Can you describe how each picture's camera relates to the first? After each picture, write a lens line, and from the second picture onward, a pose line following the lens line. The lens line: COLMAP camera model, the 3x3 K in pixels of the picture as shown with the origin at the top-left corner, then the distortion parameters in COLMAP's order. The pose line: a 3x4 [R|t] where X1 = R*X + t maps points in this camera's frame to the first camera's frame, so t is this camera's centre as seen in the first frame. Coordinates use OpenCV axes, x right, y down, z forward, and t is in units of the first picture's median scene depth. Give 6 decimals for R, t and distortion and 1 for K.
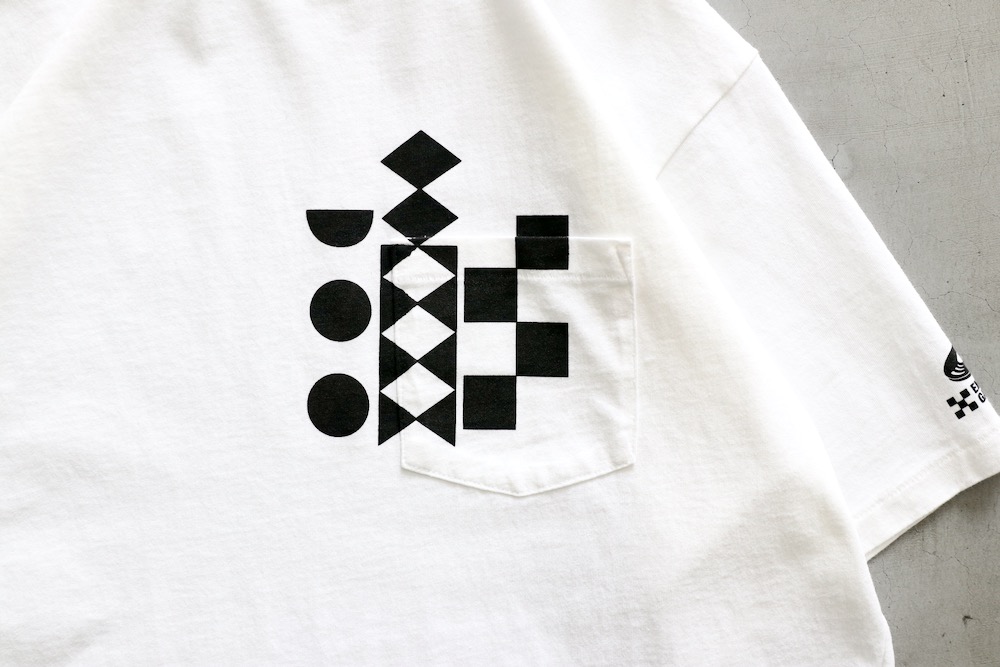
lens RADIAL K [[1073.8, 0, 495.4], [0, 1073.8, 356.2], [0, 0, 1]] dist [-0.013826, -0.015632]
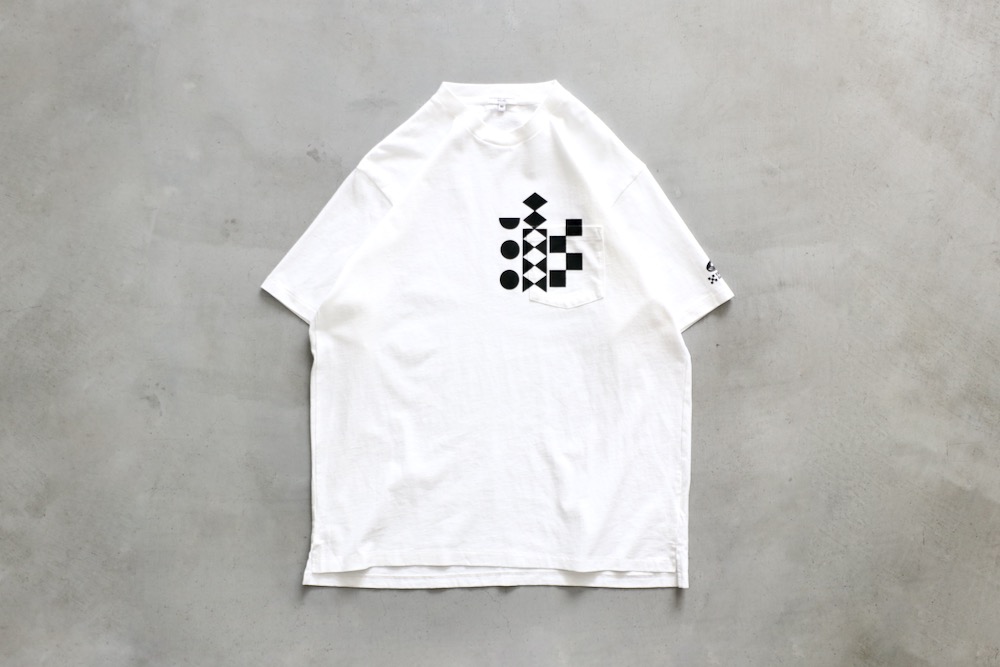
lens RADIAL K [[1141.5, 0, 517.0], [0, 1141.5, 337.9], [0, 0, 1]] dist [-0.020973, -0.000827]
pose [[0.999687, -0.006543, -0.024162, -0.044682], [0.005891, 0.999619, -0.026966, 0.306727], [0.024329, 0.026815, 0.999344, -2.337019]]
